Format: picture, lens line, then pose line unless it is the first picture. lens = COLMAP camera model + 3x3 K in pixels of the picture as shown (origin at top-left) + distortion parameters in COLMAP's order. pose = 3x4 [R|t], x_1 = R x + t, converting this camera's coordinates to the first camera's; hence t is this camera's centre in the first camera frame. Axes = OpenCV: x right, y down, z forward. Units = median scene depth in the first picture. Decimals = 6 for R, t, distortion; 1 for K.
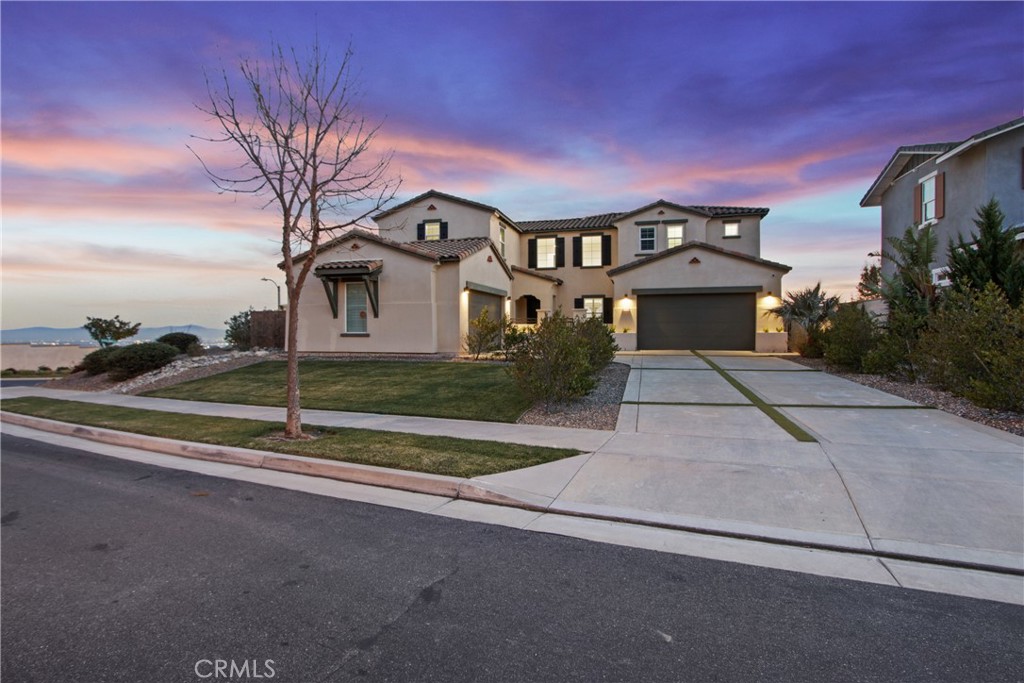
lens RADIAL K [[513.3, 0, 512.0], [0, 513.3, 341.5], [0, 0, 1]] dist [-0.013972, 0.000226]
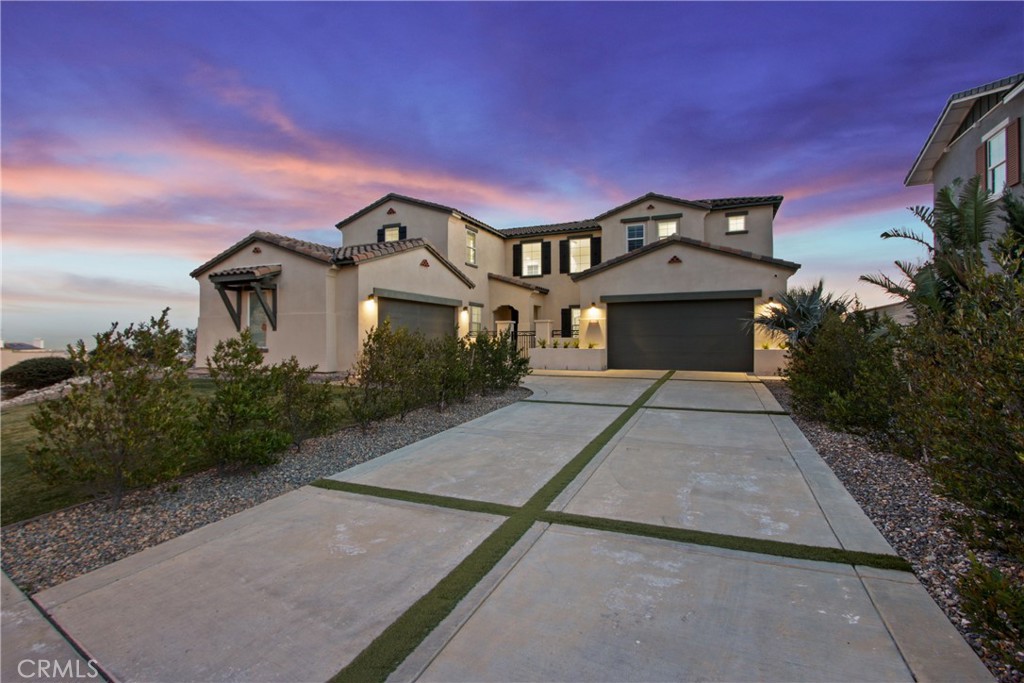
lens RADIAL K [[478.0, 0, 508.9], [0, 478.0, 338.5], [0, 0, 1]] dist [-0.025001, 0.007714]
pose [[0.987265, 0.002125, -0.159070, 0.190893], [-0.006733, 0.999573, -0.028433, -0.009125], [0.158941, 0.029142, 0.986858, 0.192441]]
